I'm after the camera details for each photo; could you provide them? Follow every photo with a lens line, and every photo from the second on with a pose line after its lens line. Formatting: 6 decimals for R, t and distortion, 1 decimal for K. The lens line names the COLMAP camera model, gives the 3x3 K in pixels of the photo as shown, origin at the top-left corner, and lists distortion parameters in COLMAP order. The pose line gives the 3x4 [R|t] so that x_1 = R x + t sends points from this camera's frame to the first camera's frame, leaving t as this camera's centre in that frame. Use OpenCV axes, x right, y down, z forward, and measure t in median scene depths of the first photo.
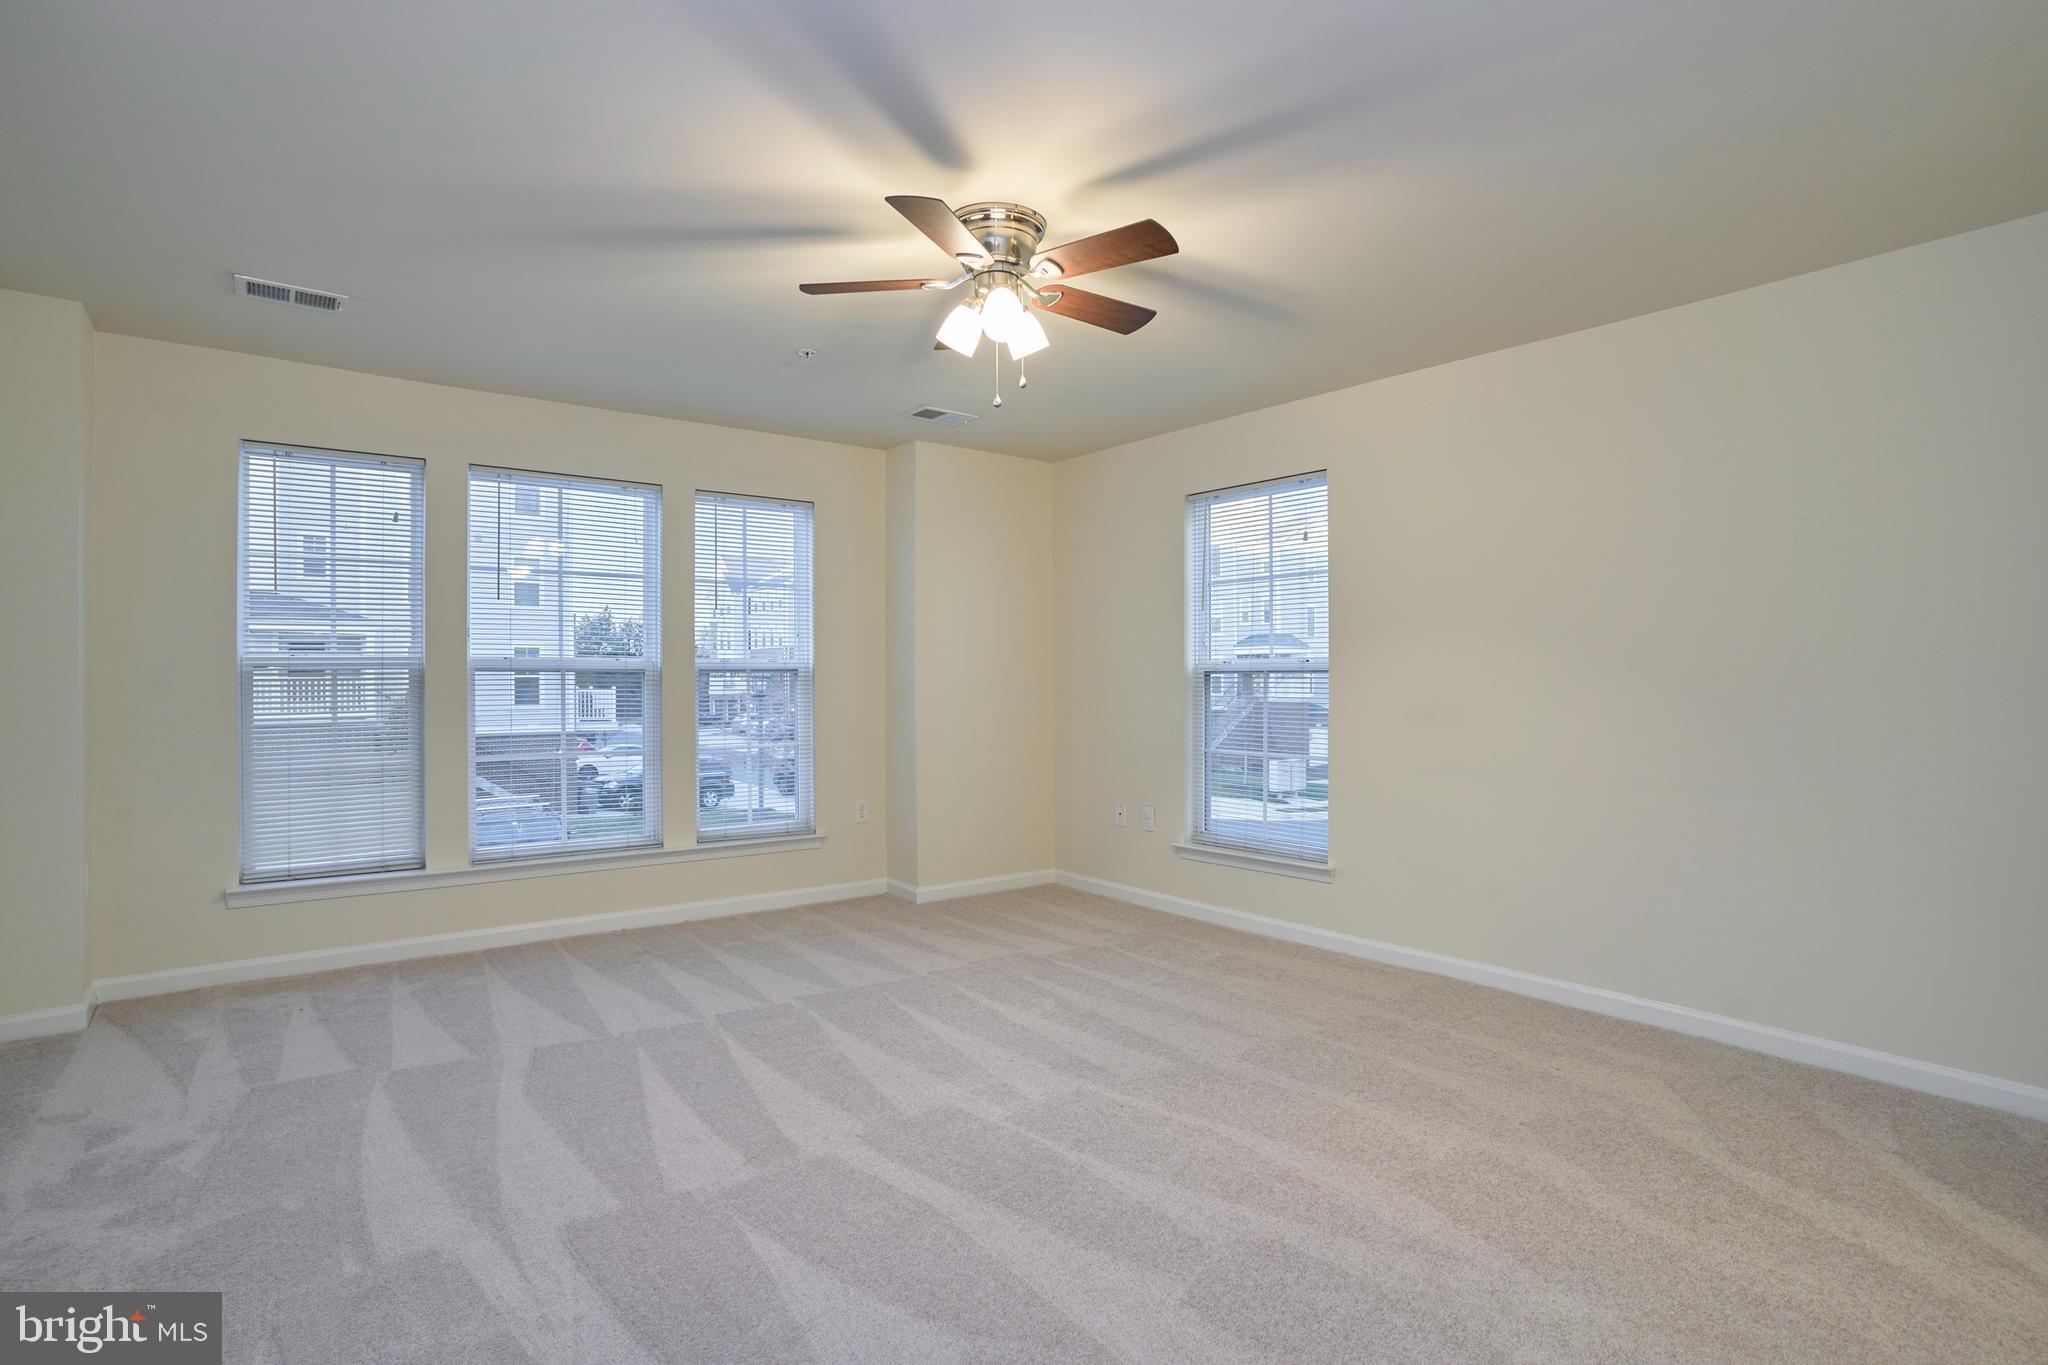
lens RADIAL K [[1007.1, 0, 1034.2], [0, 1007.1, 683.3], [0, 0, 1]] dist [-0.081415, 0.039228]
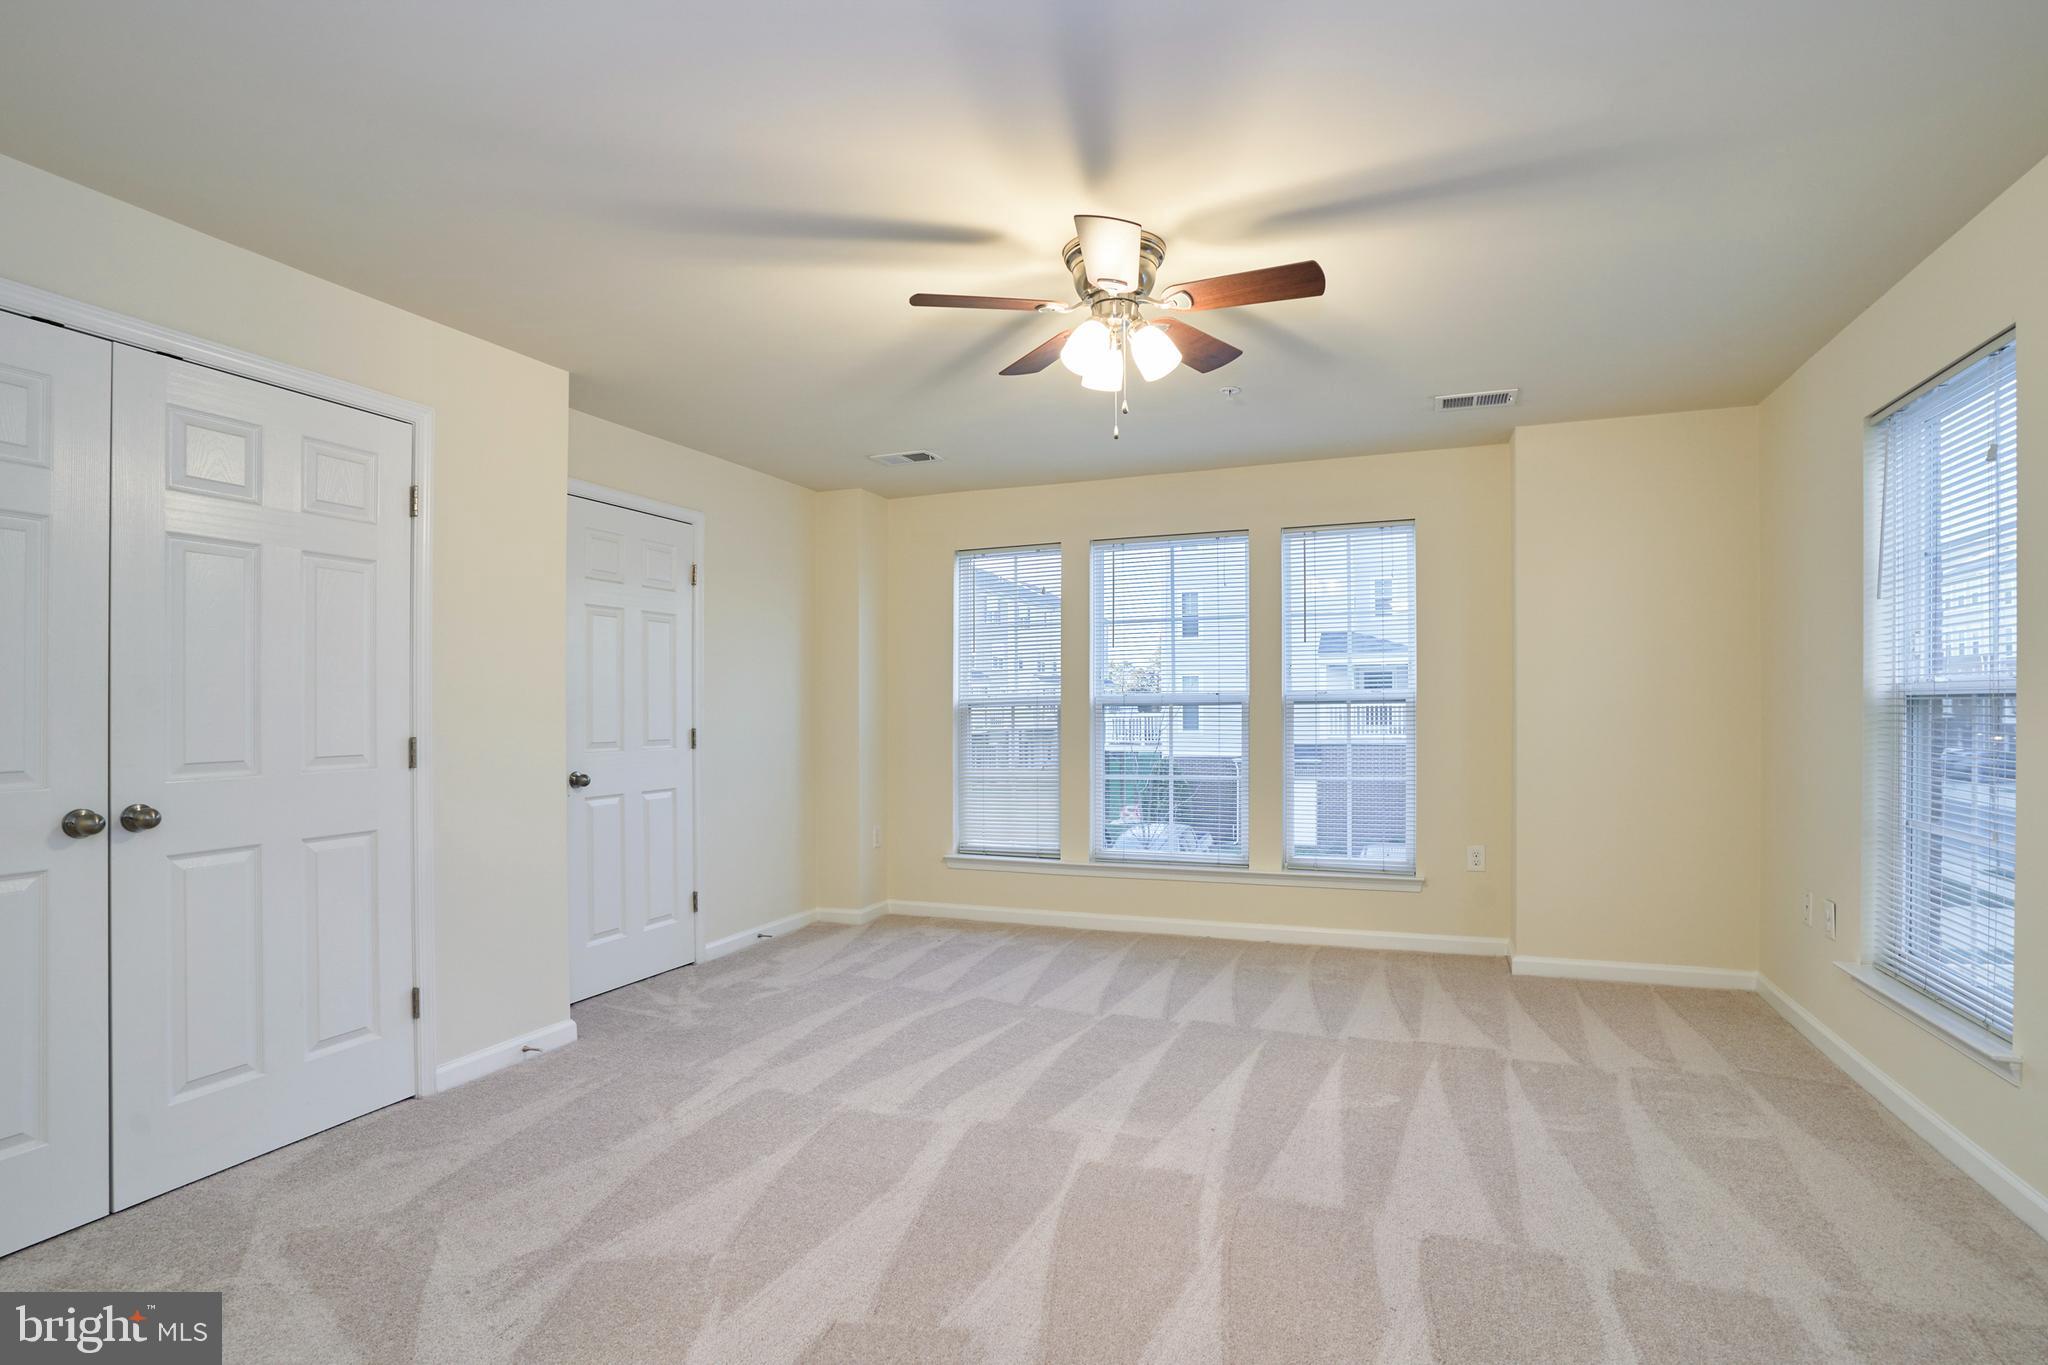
lens RADIAL K [[1007.1, 0, 1034.2], [0, 1007.1, 683.3], [0, 0, 1]] dist [-0.081415, 0.039228]
pose [[0.510267, -0.024751, -0.859660, 0.599554], [0.007167, 0.999673, -0.024529, -0.014832], [0.859986, 0.006355, 0.510277, 0.327260]]
